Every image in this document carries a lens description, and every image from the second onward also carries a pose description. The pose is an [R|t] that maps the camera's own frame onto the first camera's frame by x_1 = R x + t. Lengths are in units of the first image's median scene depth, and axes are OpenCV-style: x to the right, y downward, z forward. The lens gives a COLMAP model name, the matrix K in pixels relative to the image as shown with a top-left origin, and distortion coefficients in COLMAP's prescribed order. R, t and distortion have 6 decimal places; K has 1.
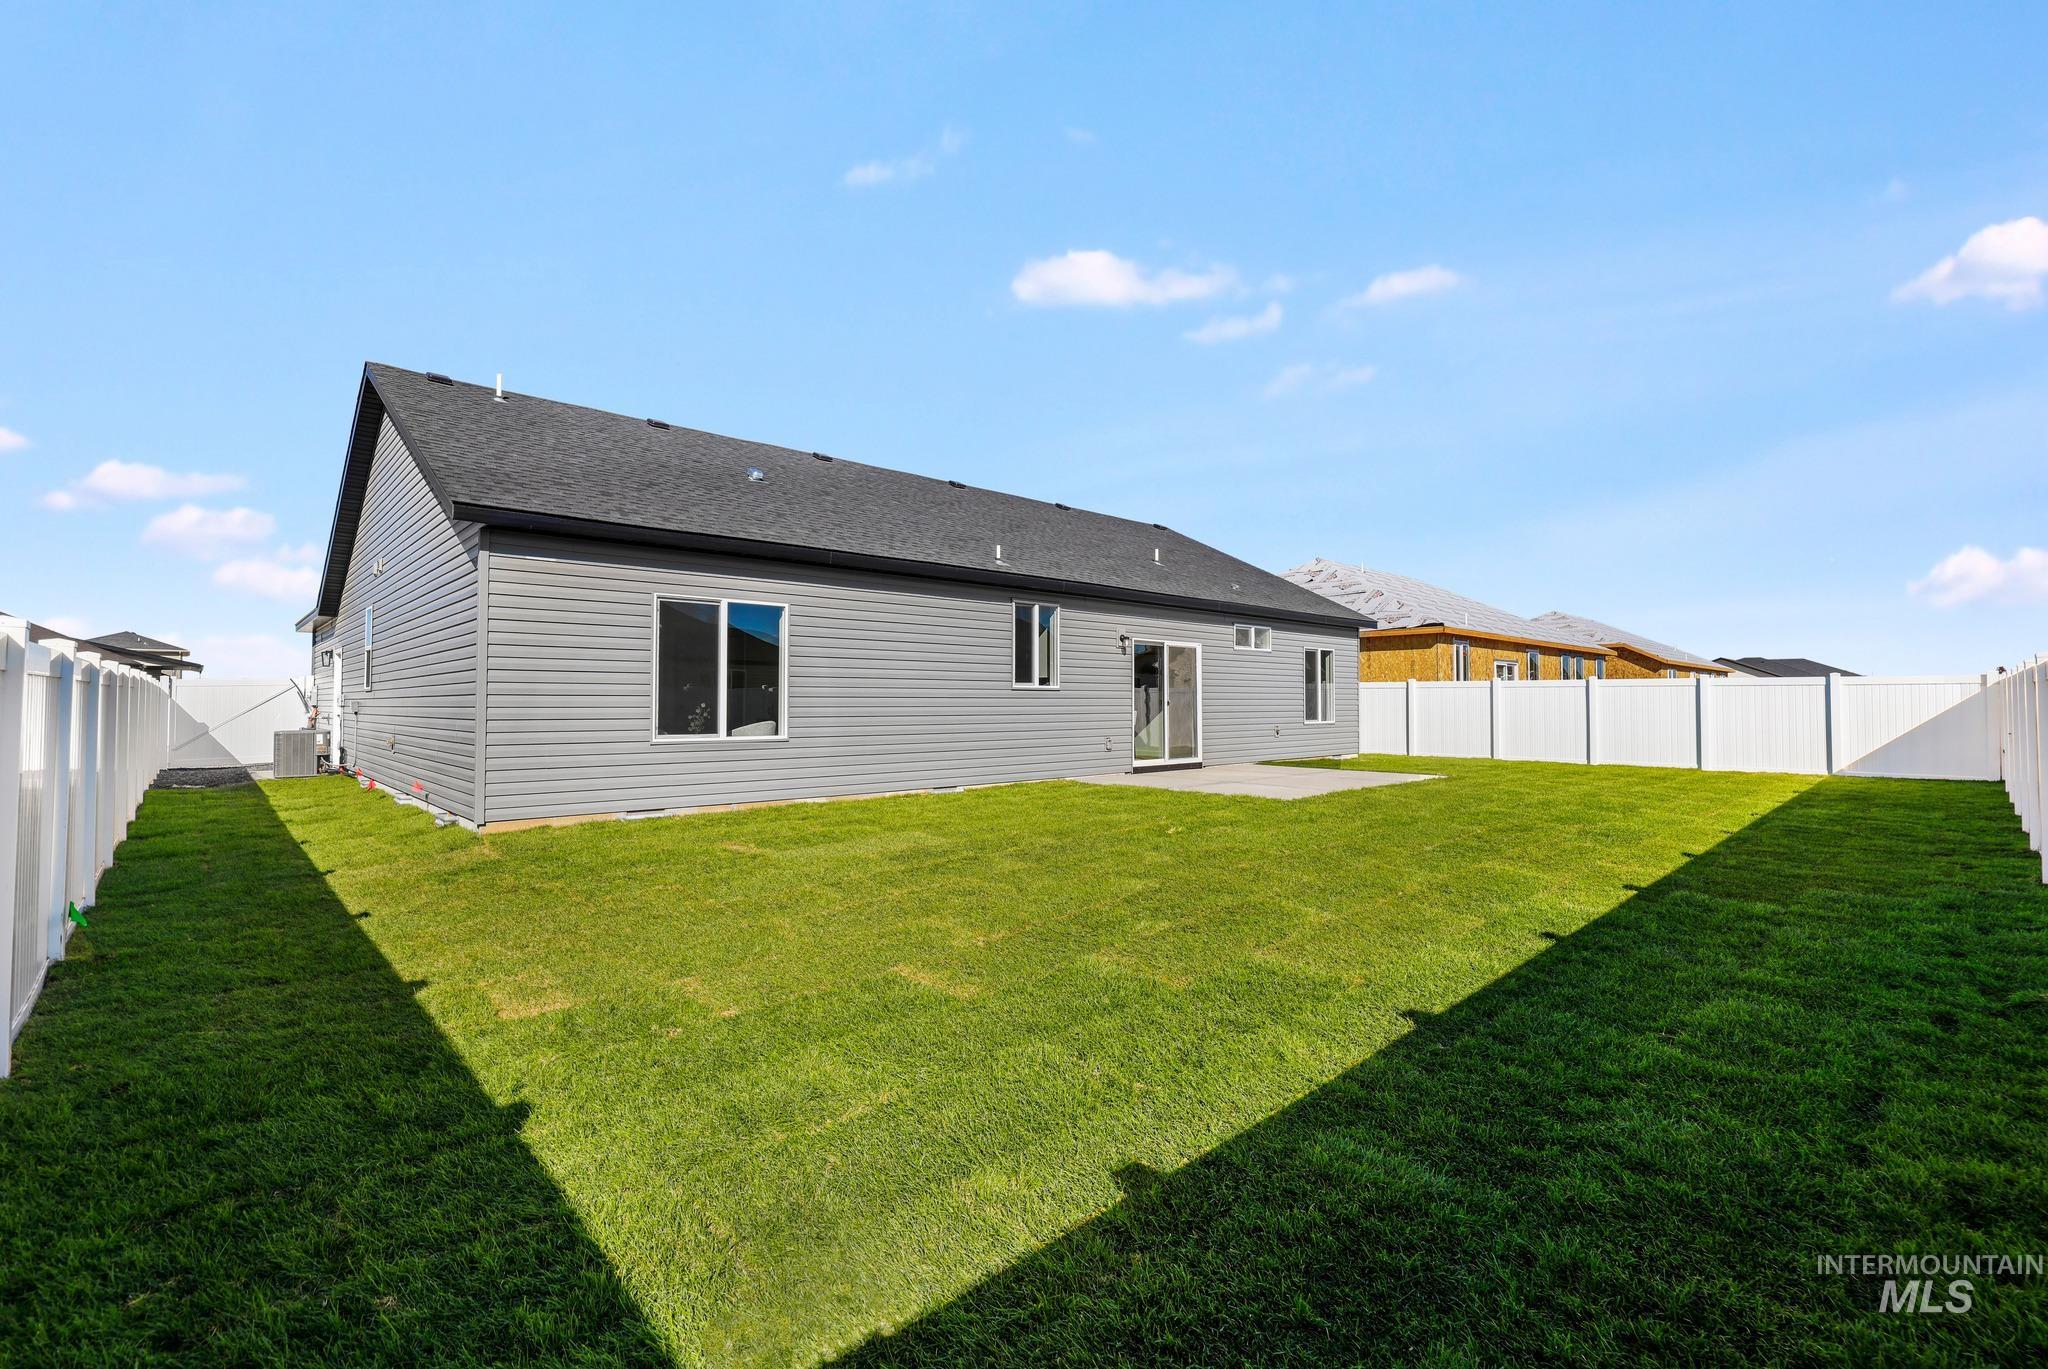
lens RADIAL K [[934.9, 0, 1024.0], [0, 934.9, 684.5], [0, 0, 1]] dist [-0.038201, 0.000177]
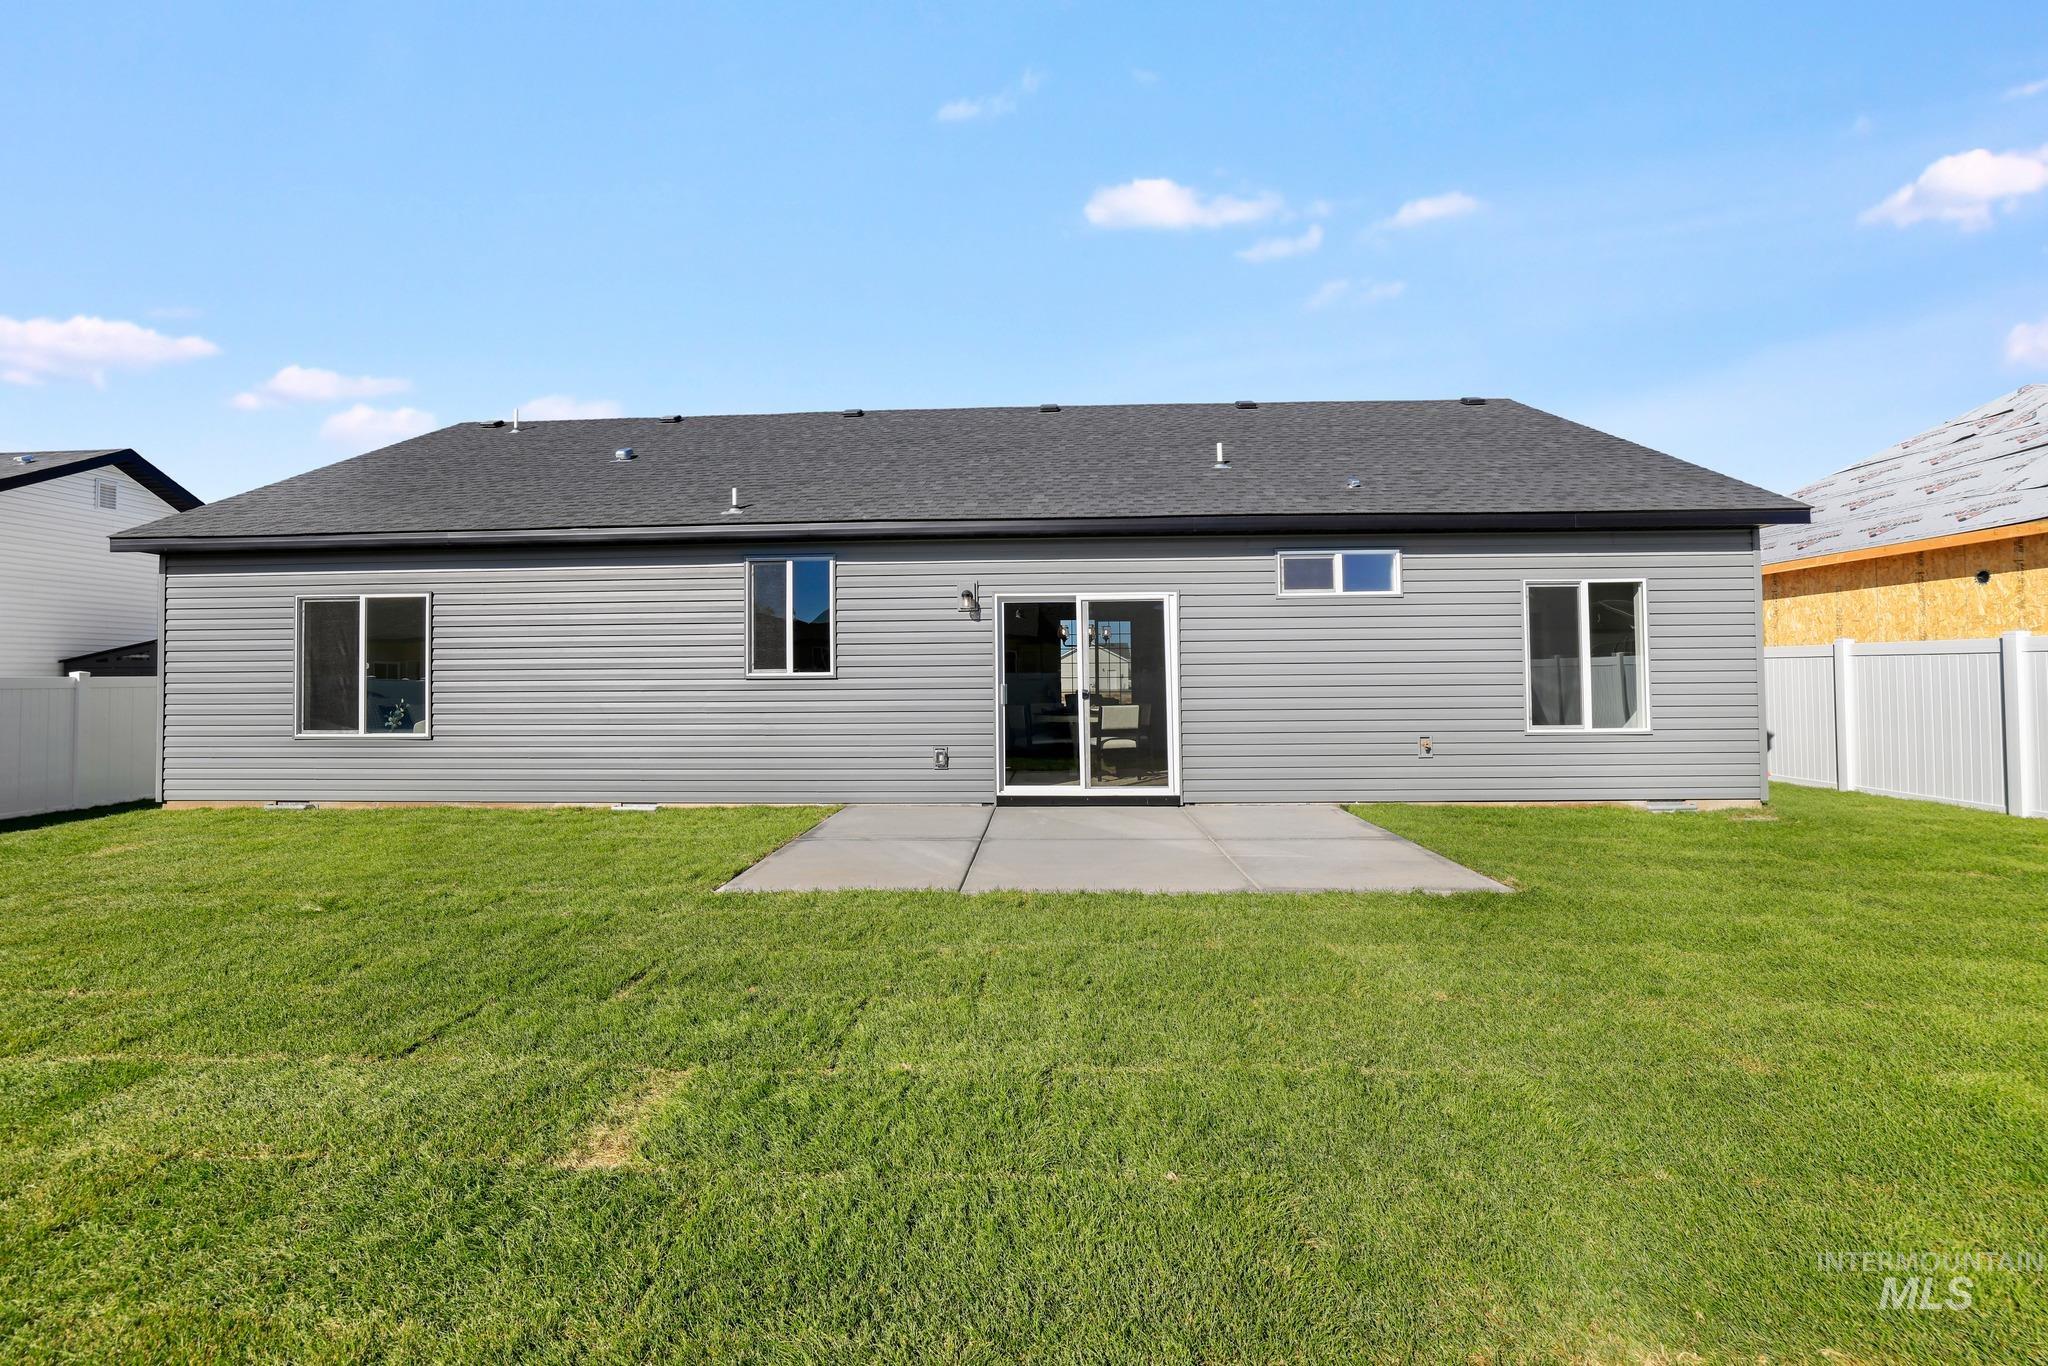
lens RADIAL K [[934.9, 0, 1024.0], [0, 934.9, 683.0], [0, 0, 1]] dist [-0.038201, 0.000177]
pose [[0.694564, -0.015575, -0.719262, 0.593462], [0.021998, 0.999758, -0.000407, 0.012578], [0.719094, -0.015540, 0.694739, 0.565741]]
